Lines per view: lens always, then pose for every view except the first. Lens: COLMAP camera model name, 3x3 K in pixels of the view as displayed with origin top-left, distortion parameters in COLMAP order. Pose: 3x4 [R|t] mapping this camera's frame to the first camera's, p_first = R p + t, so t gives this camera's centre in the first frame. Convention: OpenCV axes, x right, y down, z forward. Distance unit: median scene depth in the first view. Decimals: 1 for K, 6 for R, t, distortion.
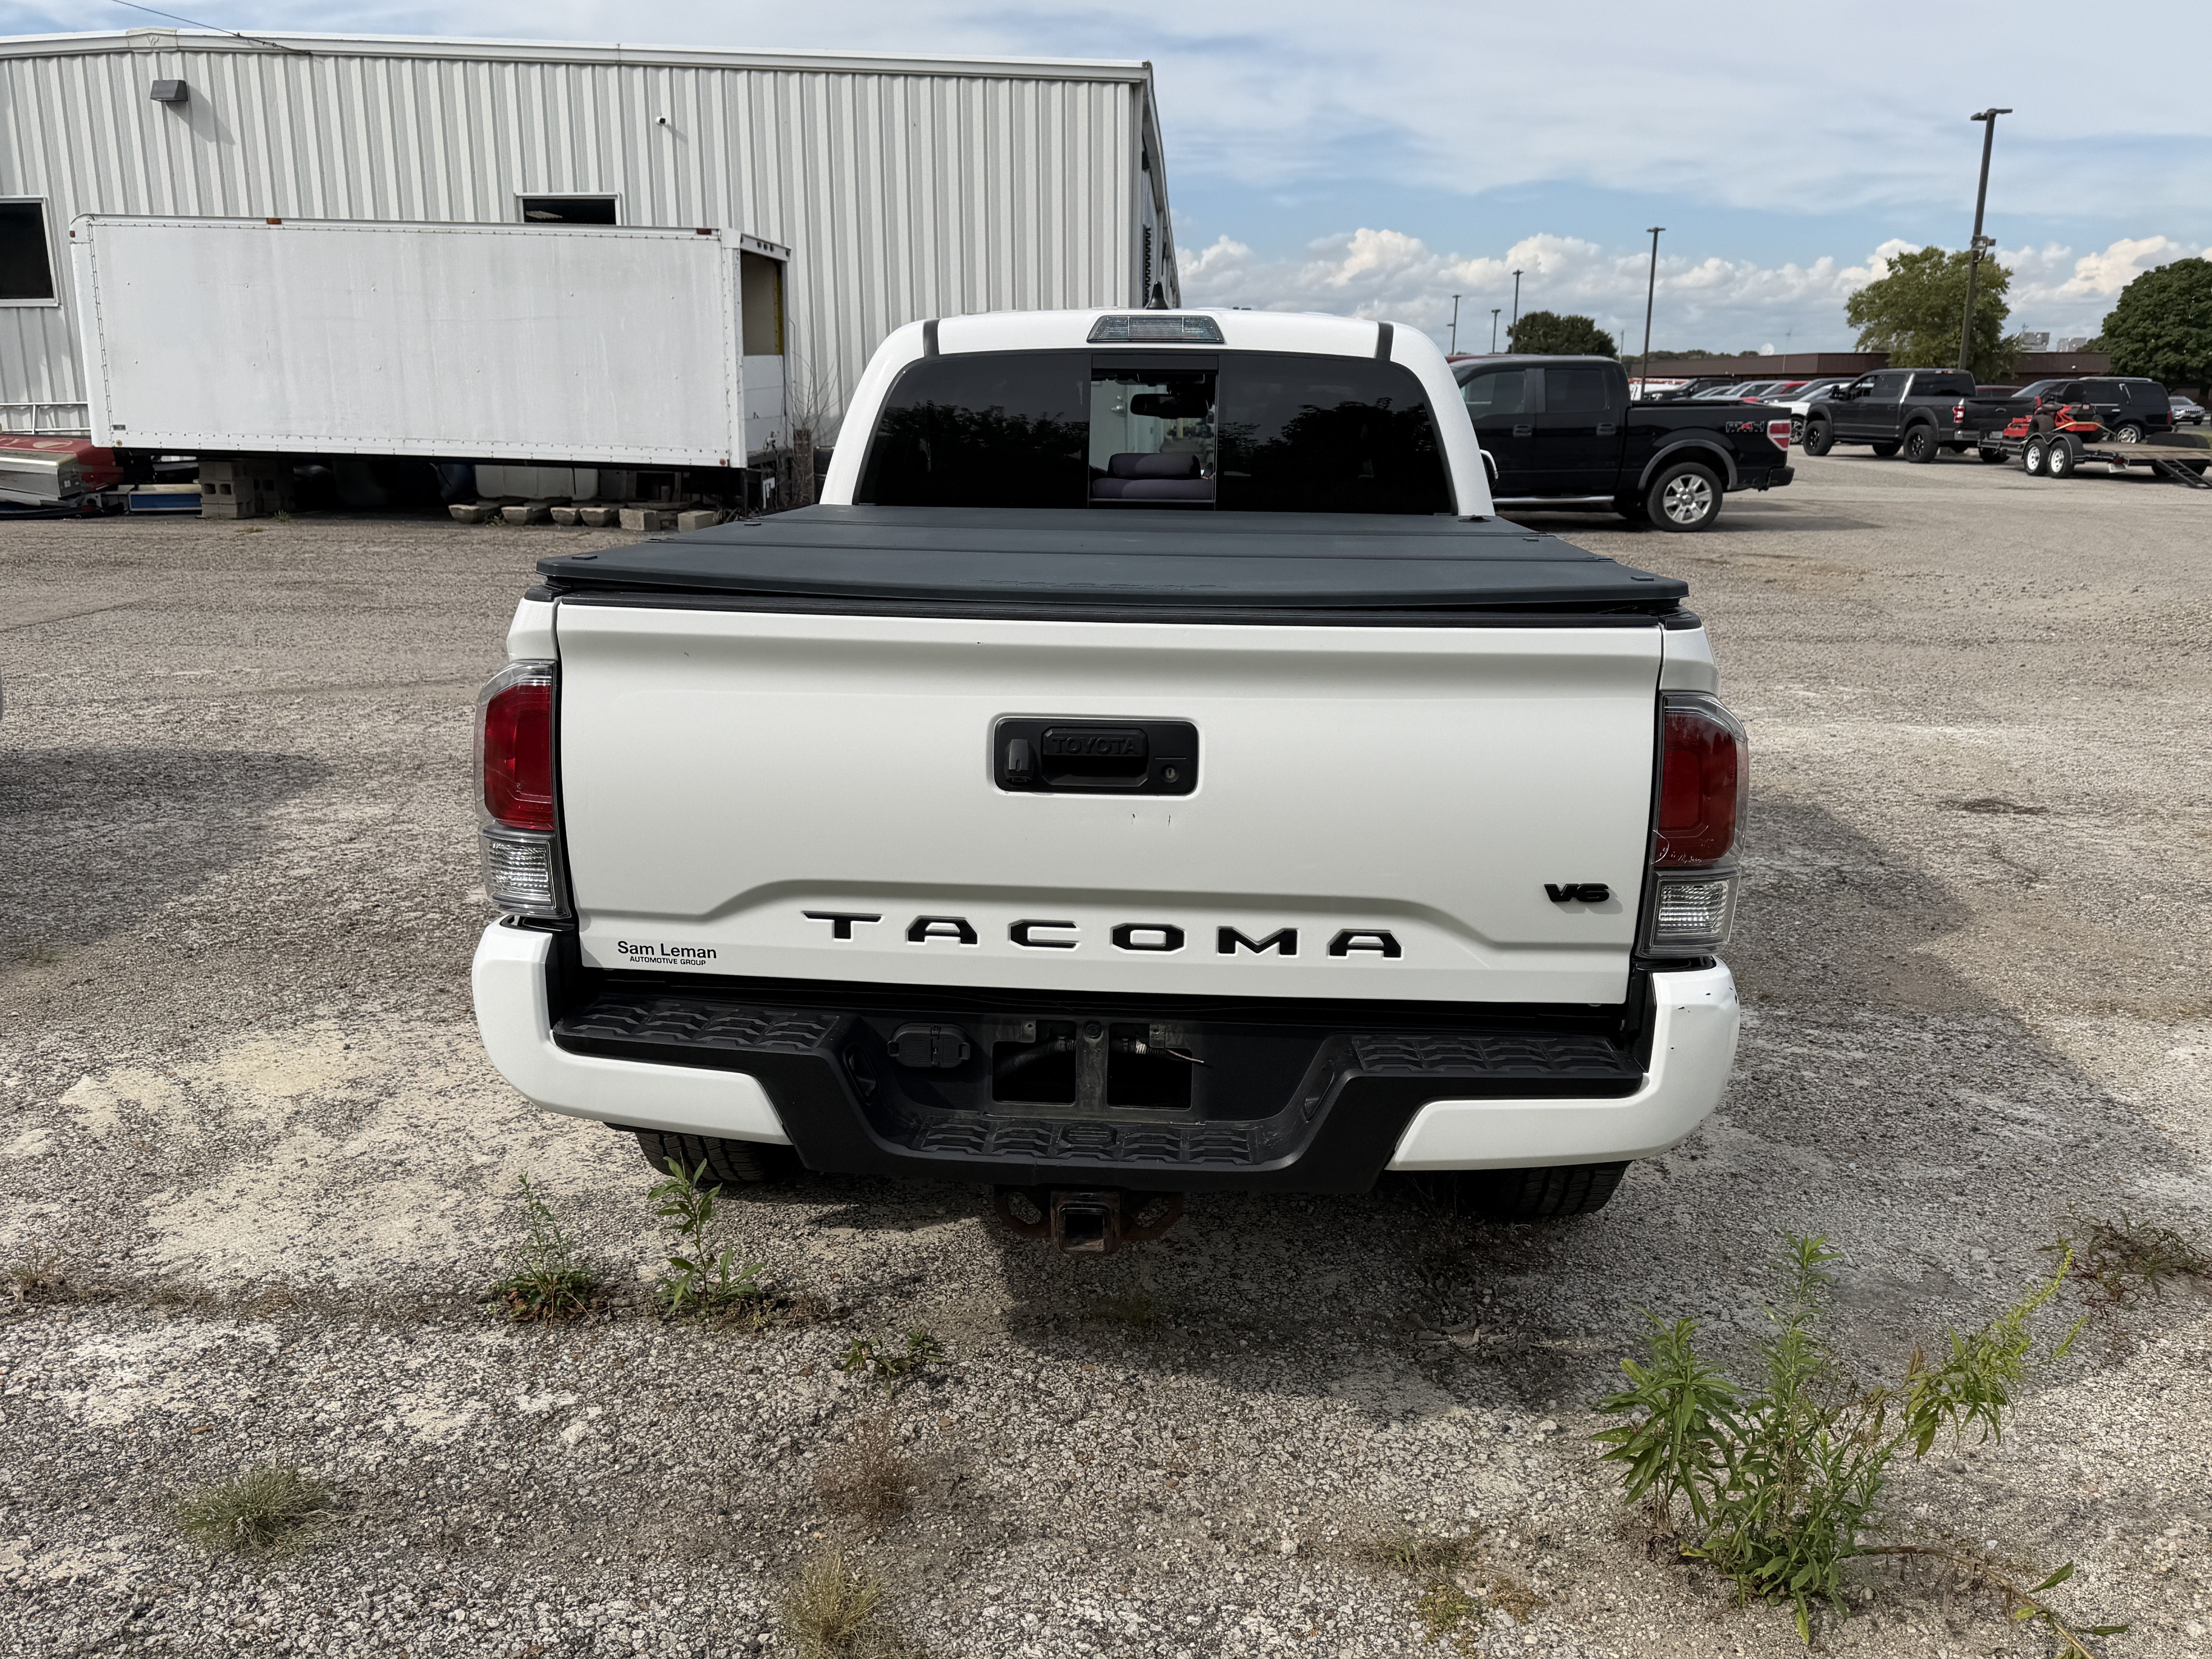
lens RADIAL K [[1806.3, 0, 1095.4], [0, 1806.3, 842.5], [0, 0, 1]] dist [0.079882, -0.127252]
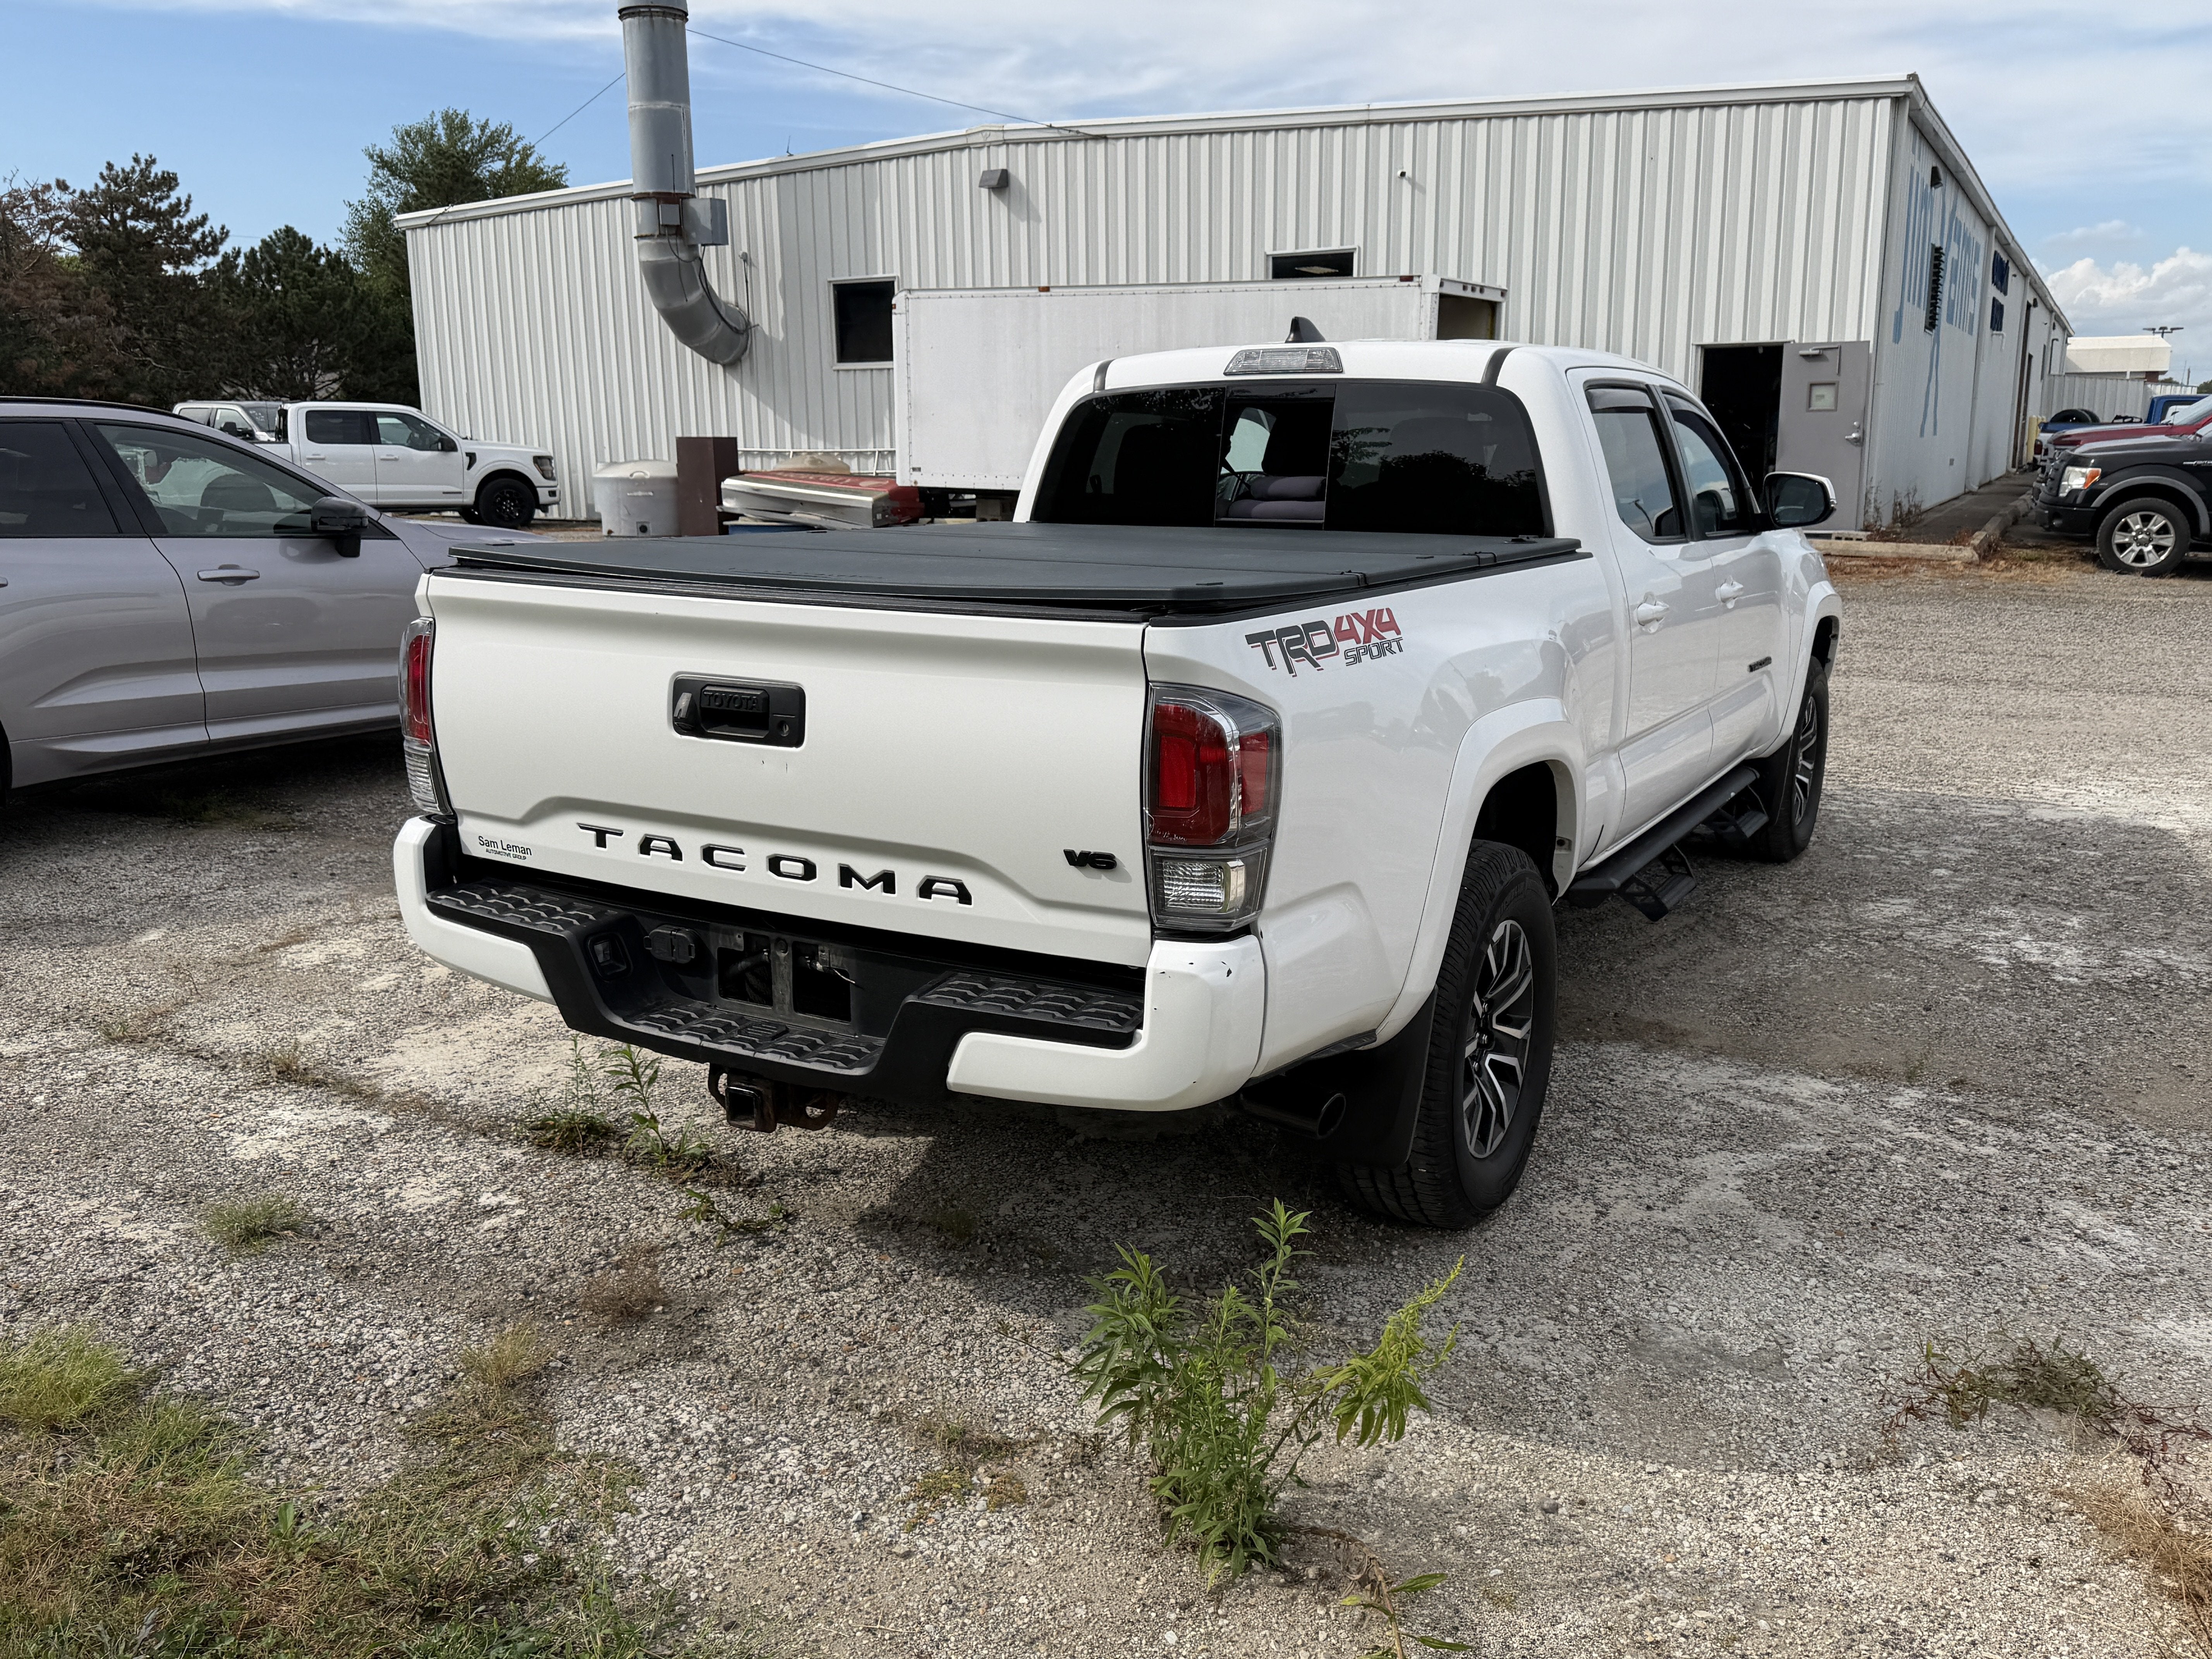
lens RADIAL K [[1806.3, 0, 1088.8], [0, 1806.3, 826.9], [0, 0, 1]] dist [0.079882, -0.127252]
pose [[0.898501, 0.084231, -0.430814, 0.522575], [-0.097017, 0.995253, -0.007751, 0.011505], [0.428116, 0.048761, 0.902408, 0.002406]]
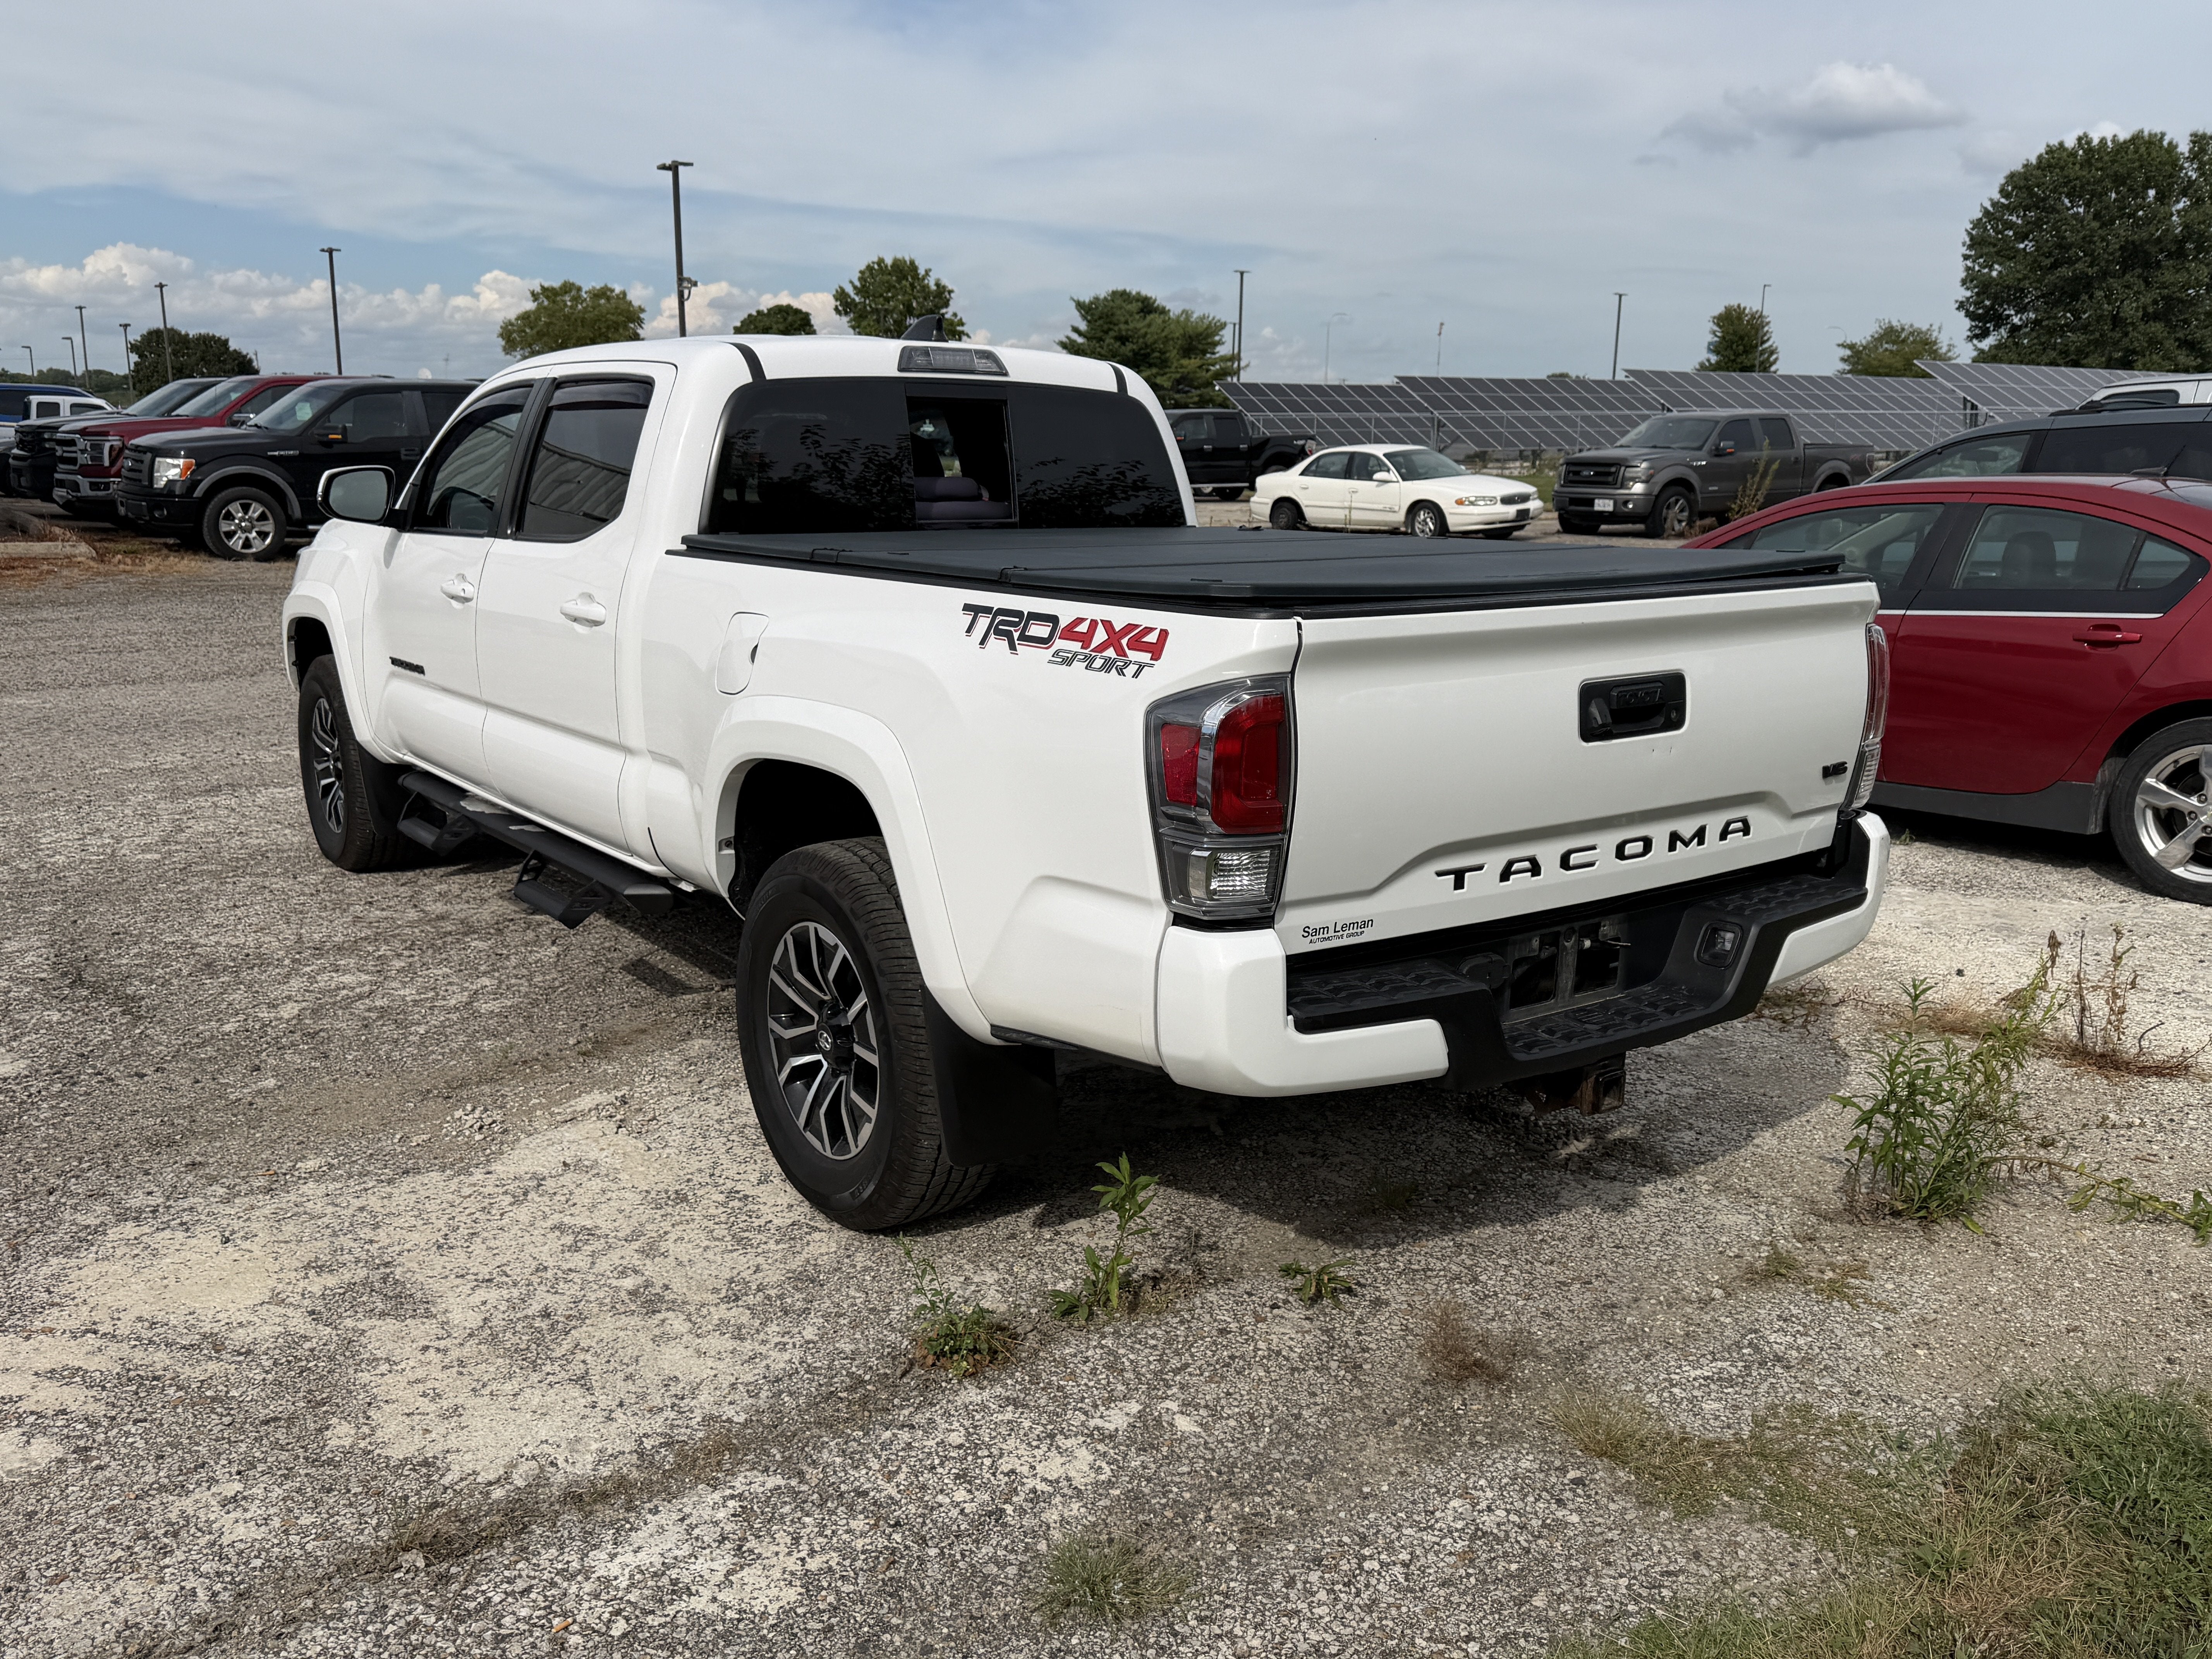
lens RADIAL K [[1806.3, 0, 1101.2], [0, 1806.3, 843.4], [0, 0, 1]] dist [0.079882, -0.127252]
pose [[0.764059, -0.142796, 0.629145, -0.772166], [0.150547, 0.987738, 0.041356, -0.043662], [-0.627335, 0.063117, 0.776187, 0.175809]]
